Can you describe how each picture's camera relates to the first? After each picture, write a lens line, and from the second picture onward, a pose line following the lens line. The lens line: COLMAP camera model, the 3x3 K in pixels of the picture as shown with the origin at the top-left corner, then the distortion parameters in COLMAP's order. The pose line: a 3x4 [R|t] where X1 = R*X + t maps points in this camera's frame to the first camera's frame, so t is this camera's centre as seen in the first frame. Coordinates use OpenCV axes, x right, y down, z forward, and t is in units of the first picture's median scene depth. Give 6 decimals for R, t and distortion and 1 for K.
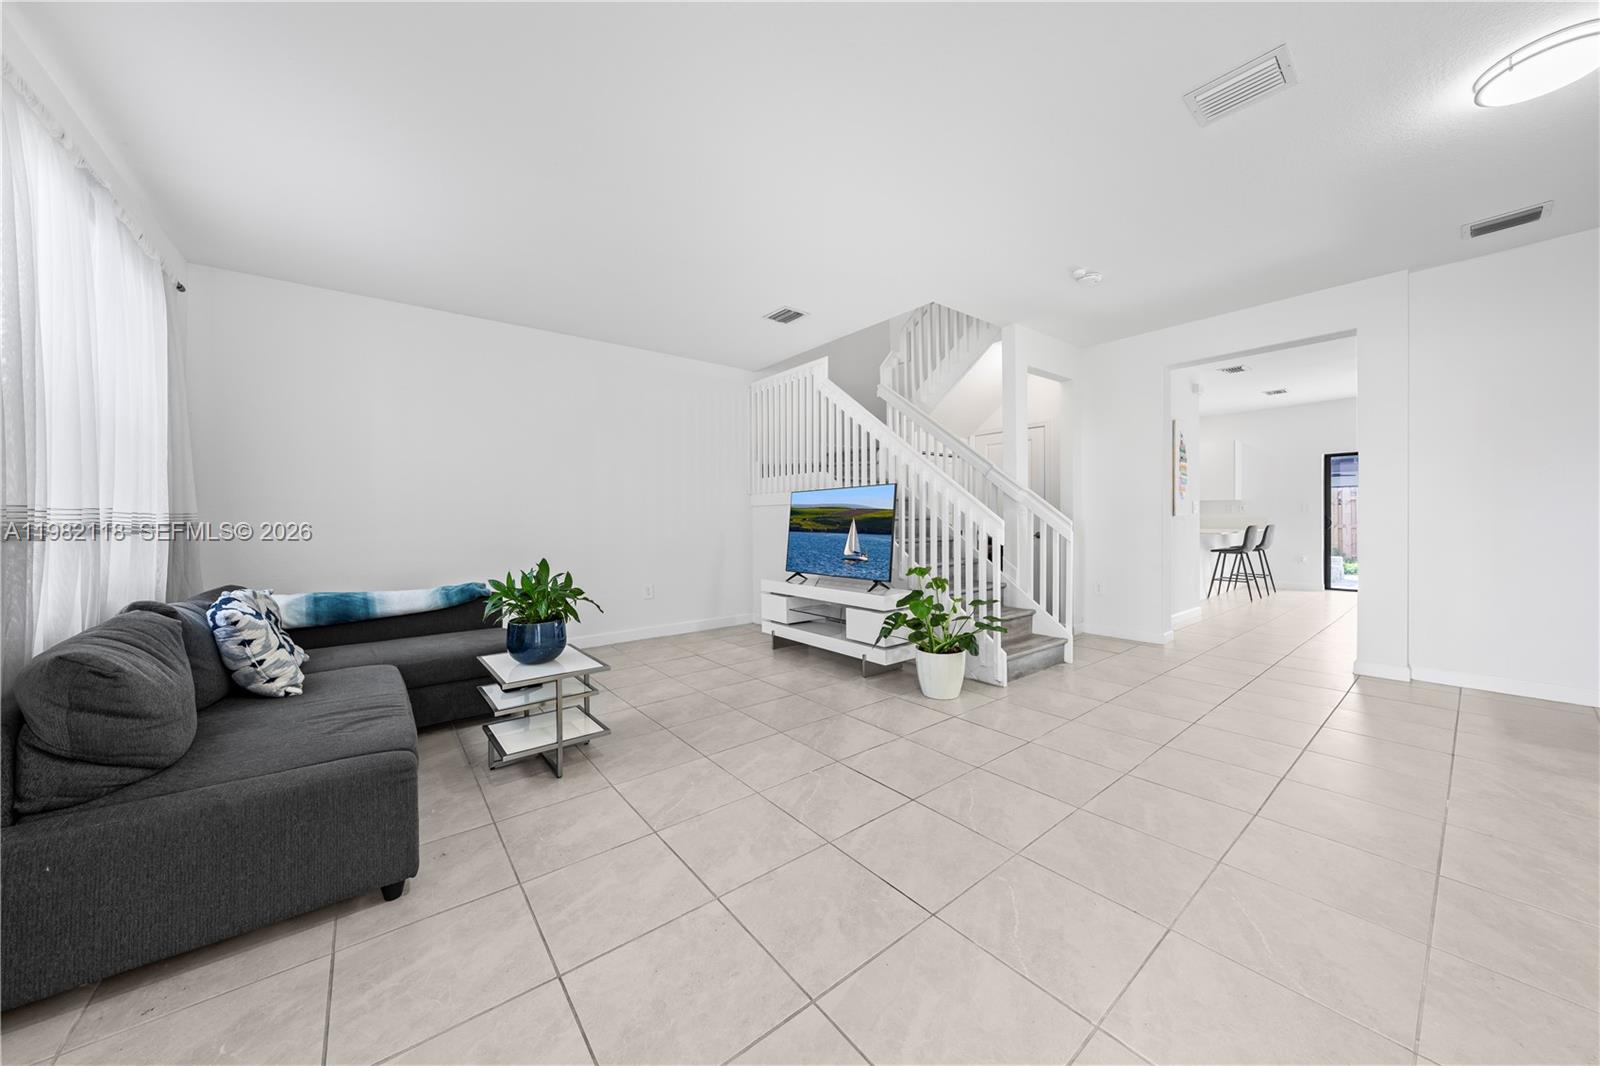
lens RADIAL K [[552.3, 0, 801.7], [0, 552.3, 513.8], [0, 0, 1]] dist [0.000322, 0.000006]
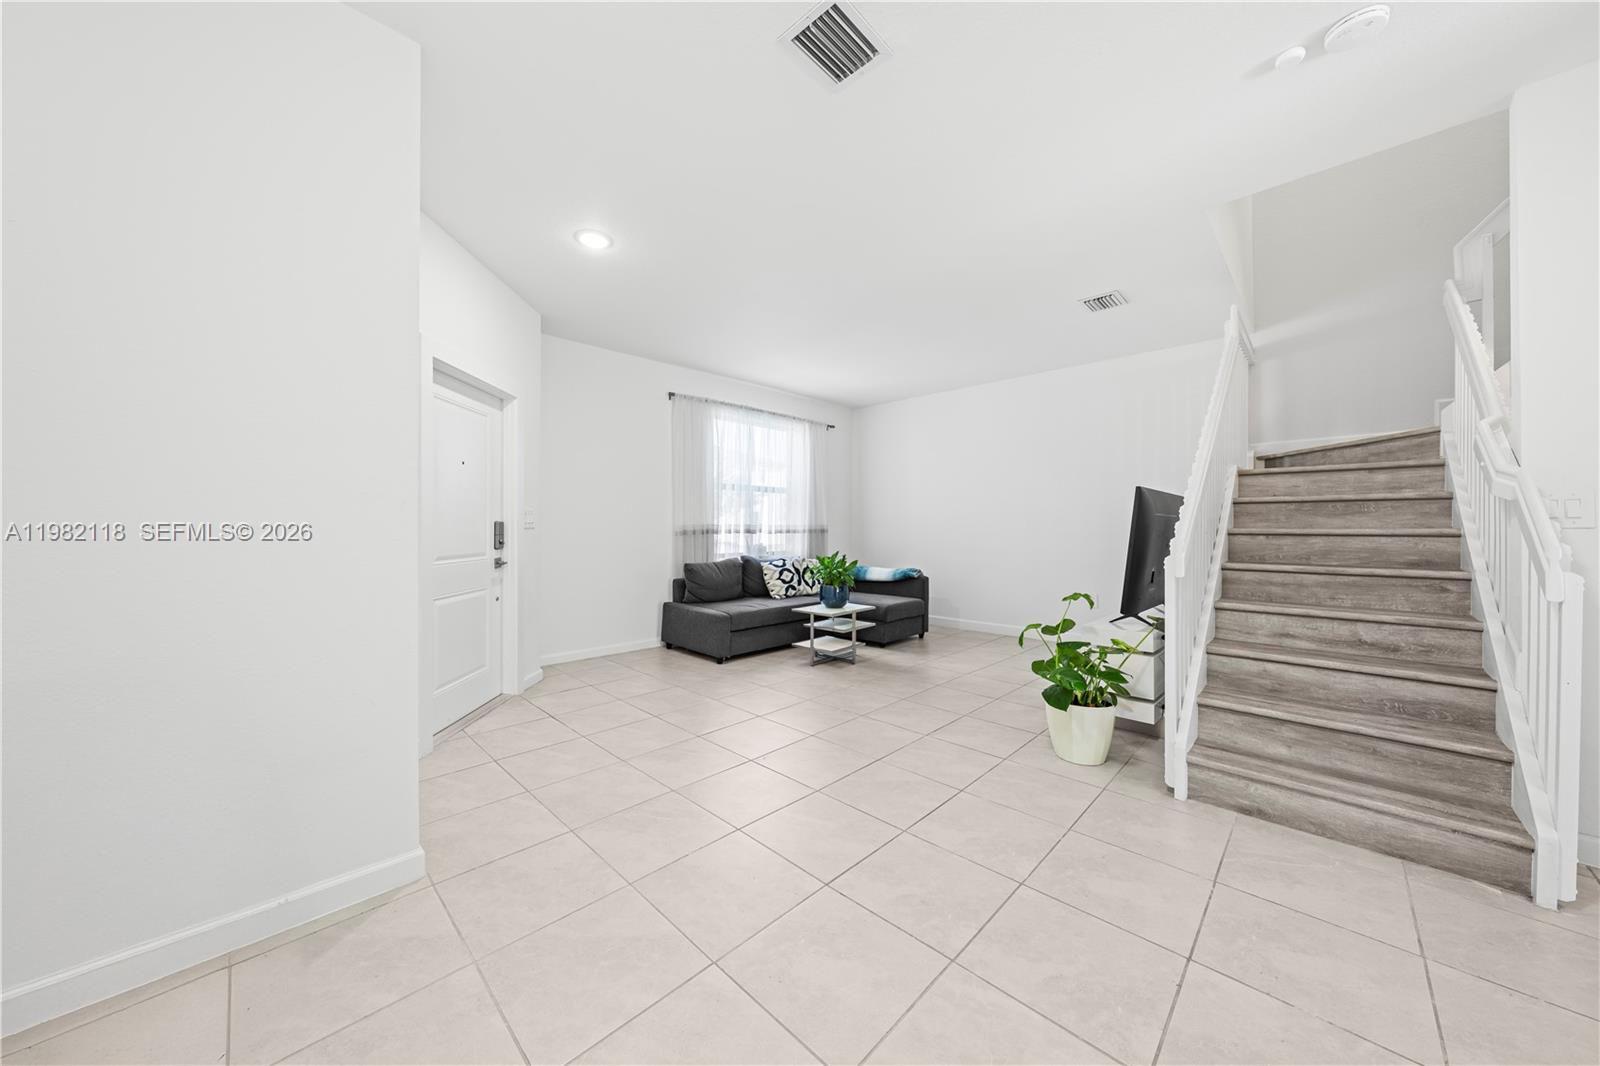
lens RADIAL K [[546.9, 0, 800.0], [0, 546.9, 533.0], [0, 0, 1]] dist [-0.000082, -0.000042]
pose [[0.115544, 0.015494, -0.993182, 0.830618], [-0.001418, 0.999880, 0.015433, -0.002041], [0.993301, -0.000375, 0.115552, 0.440666]]
